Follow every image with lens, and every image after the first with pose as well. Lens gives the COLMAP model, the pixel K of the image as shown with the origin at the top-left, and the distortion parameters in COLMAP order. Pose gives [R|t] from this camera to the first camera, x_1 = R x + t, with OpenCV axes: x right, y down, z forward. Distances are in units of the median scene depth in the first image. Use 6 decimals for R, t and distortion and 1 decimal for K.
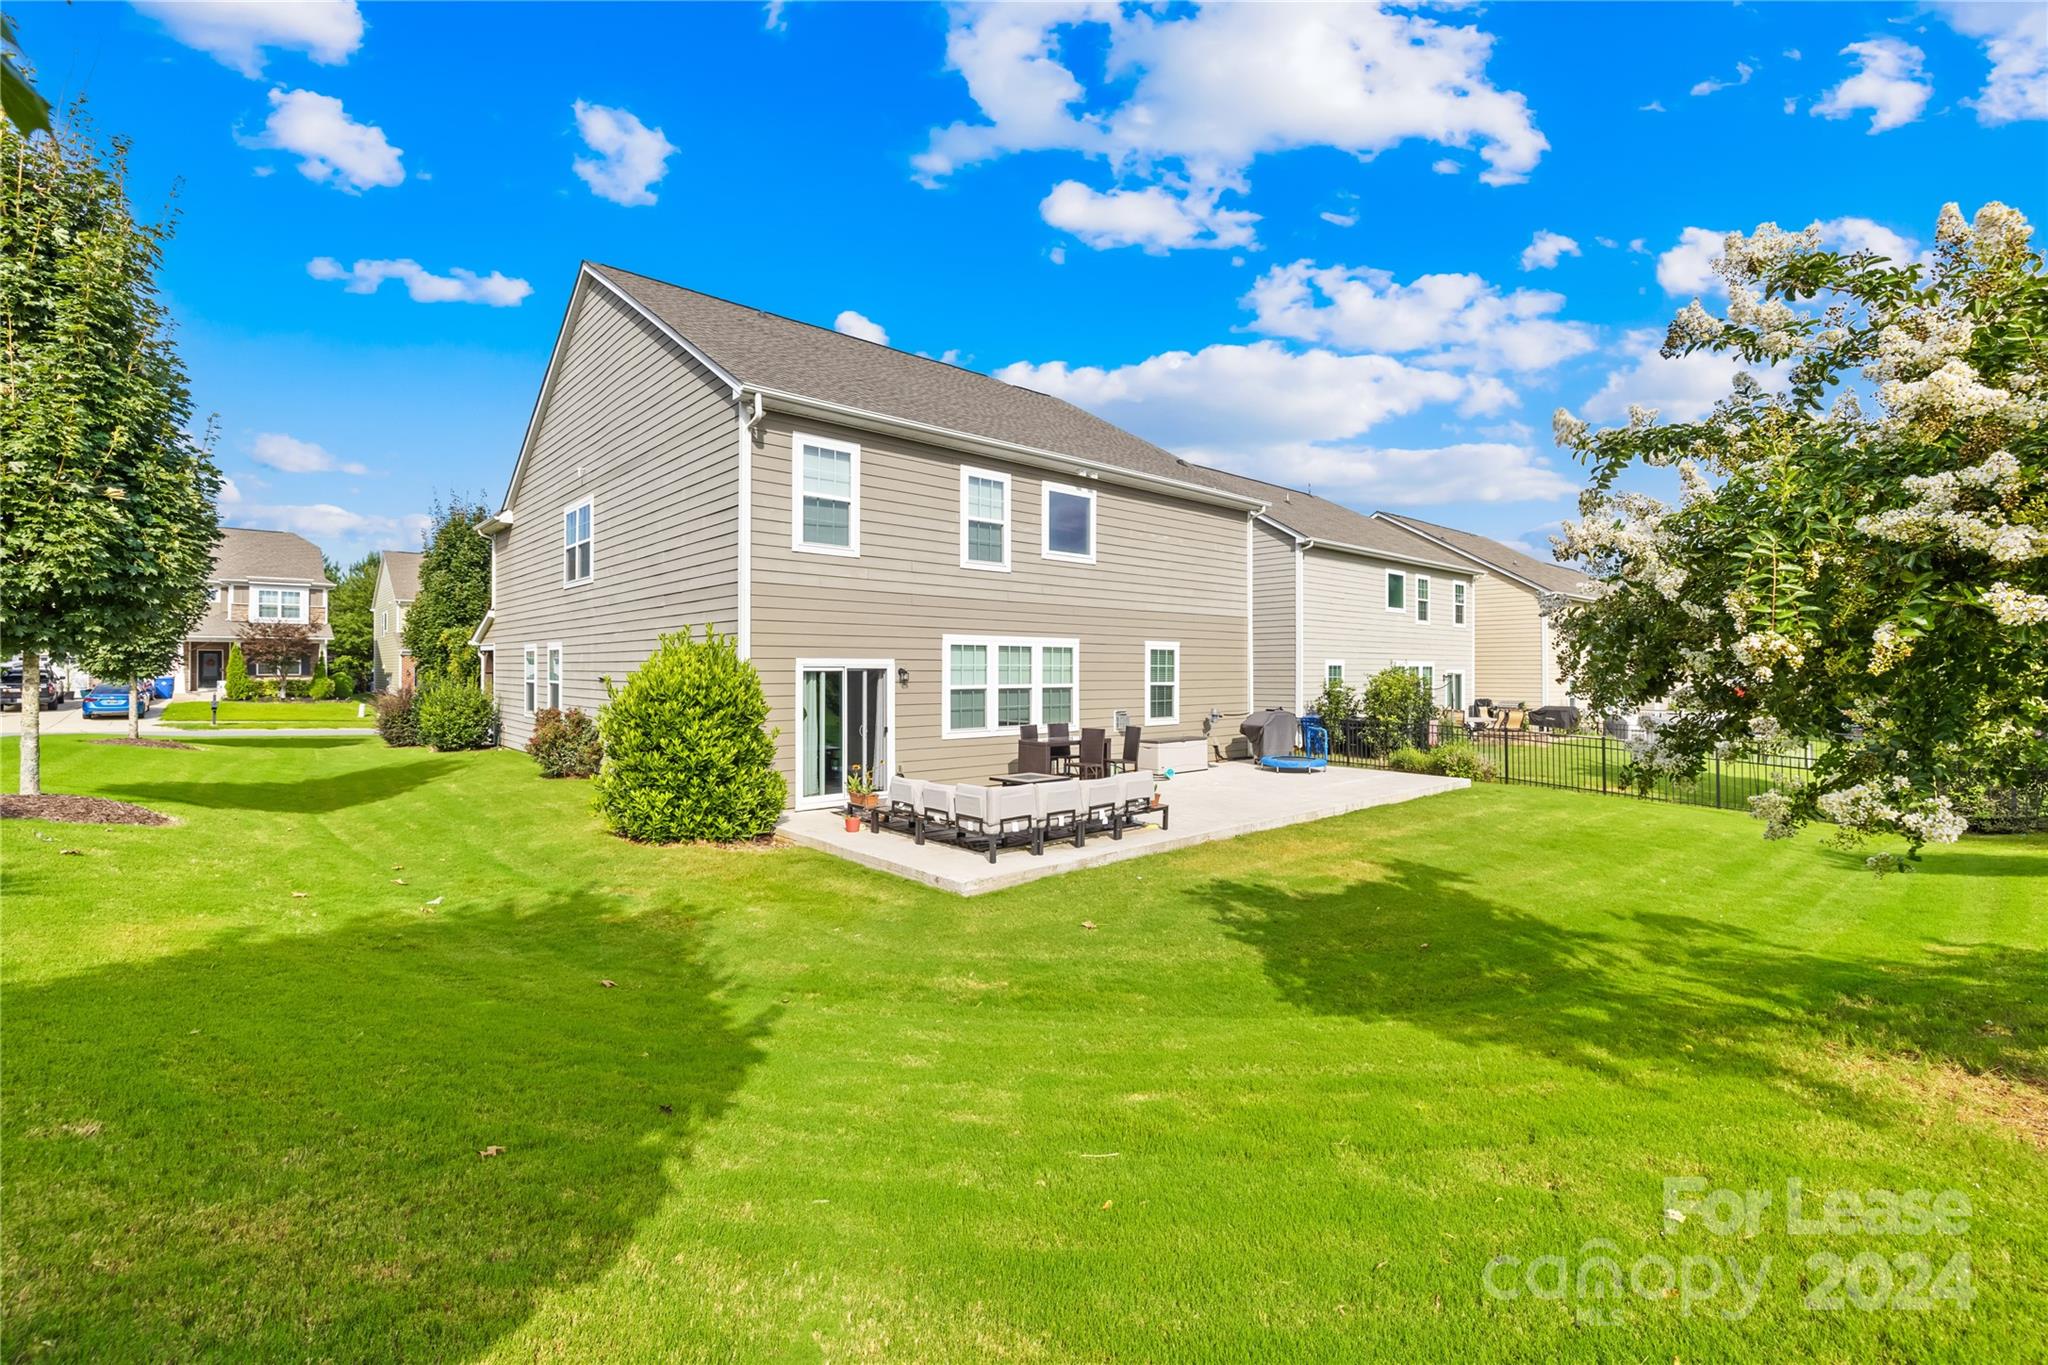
lens RADIAL K [[871.4, 0, 1021.6], [0, 871.4, 673.0], [0, 0, 1]] dist [0.000412, 0.000543]
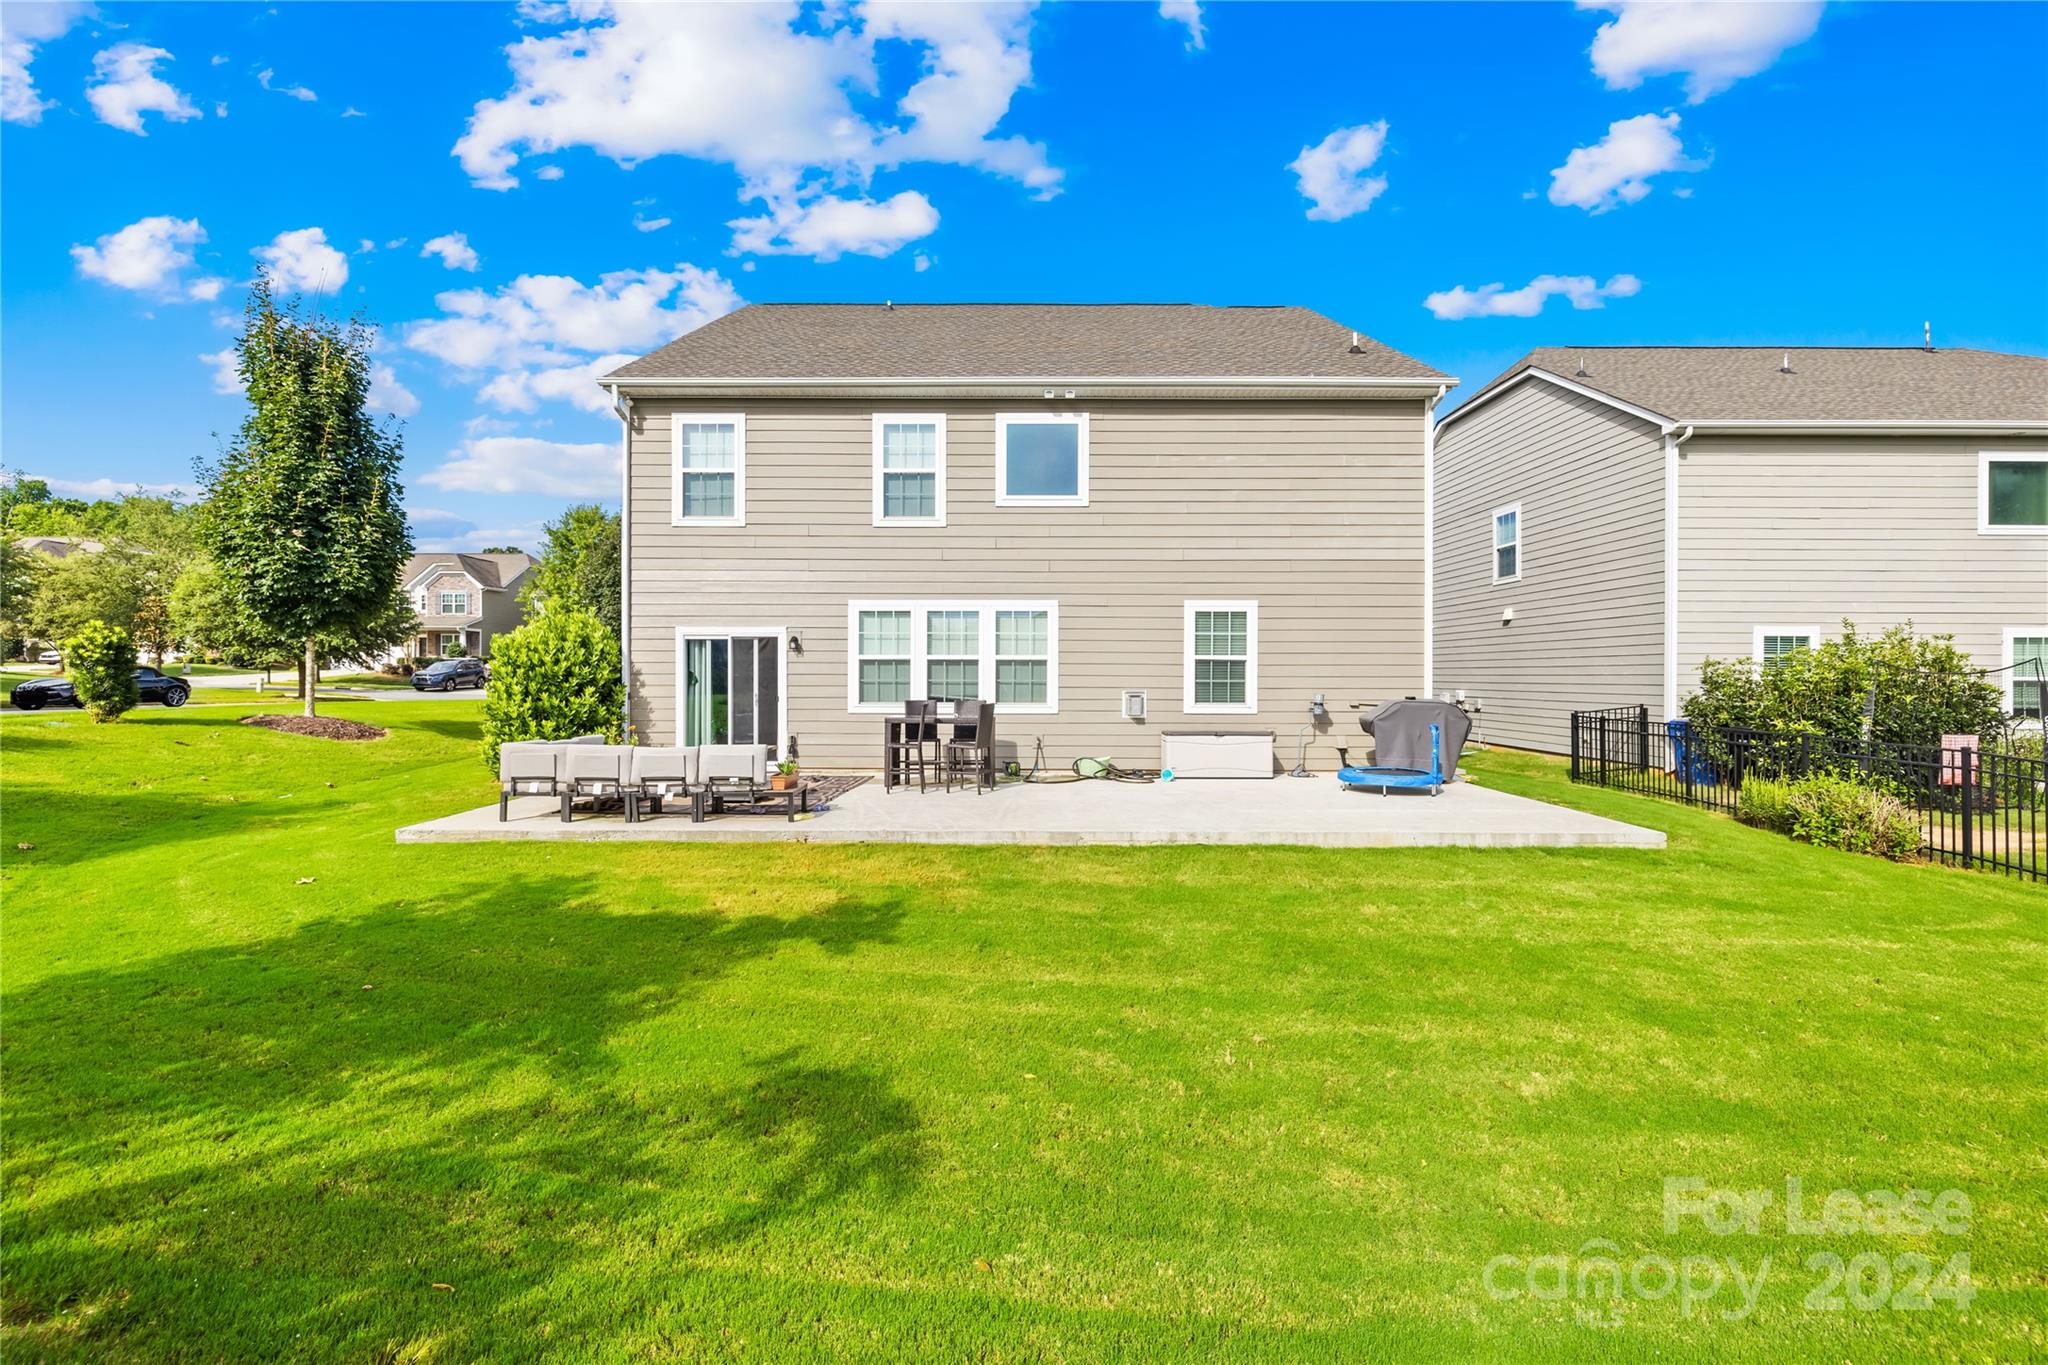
lens RADIAL K [[871.4, 0, 1021.6], [0, 871.4, 673.0], [0, 0, 1]] dist [0.000412, 0.000543]
pose [[0.747279, 0.002353, -0.664506, 0.607764], [-0.003261, 0.999995, -0.000127, 0.030144], [0.664502, 0.002262, 0.747283, 0.391097]]
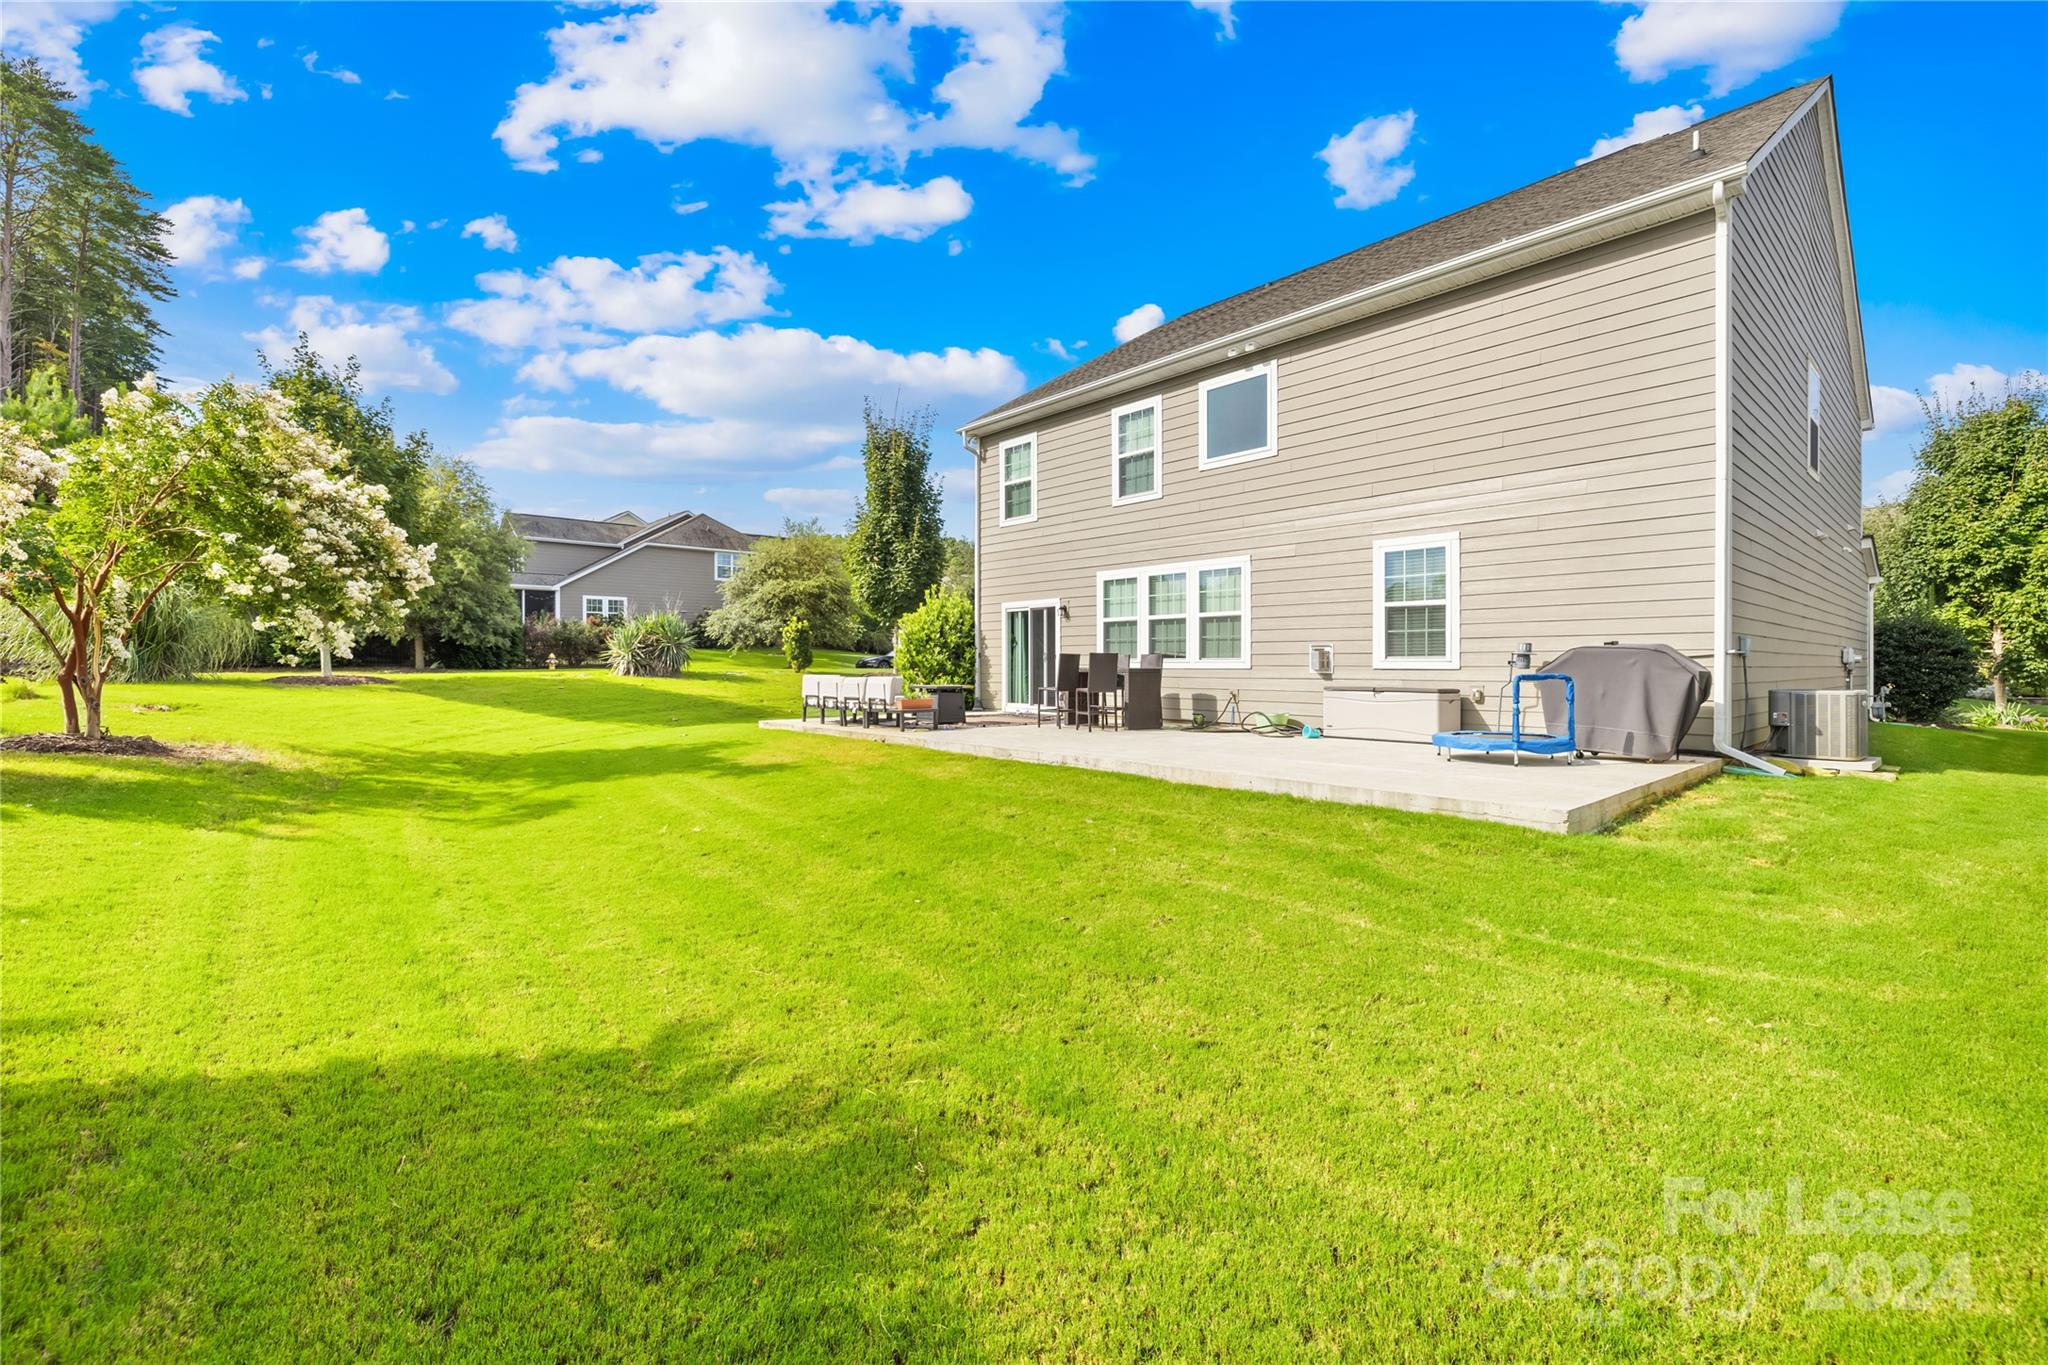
lens RADIAL K [[871.4, 0, 1021.6], [0, 871.4, 673.0], [0, 0, 1]] dist [0.000412, 0.000543]
pose [[-0.002344, 0.009295, -0.999954, 0.919991], [-0.001656, 0.999955, 0.009299, 0.066320], [0.999996, 0.001677, -0.002328, 0.829366]]
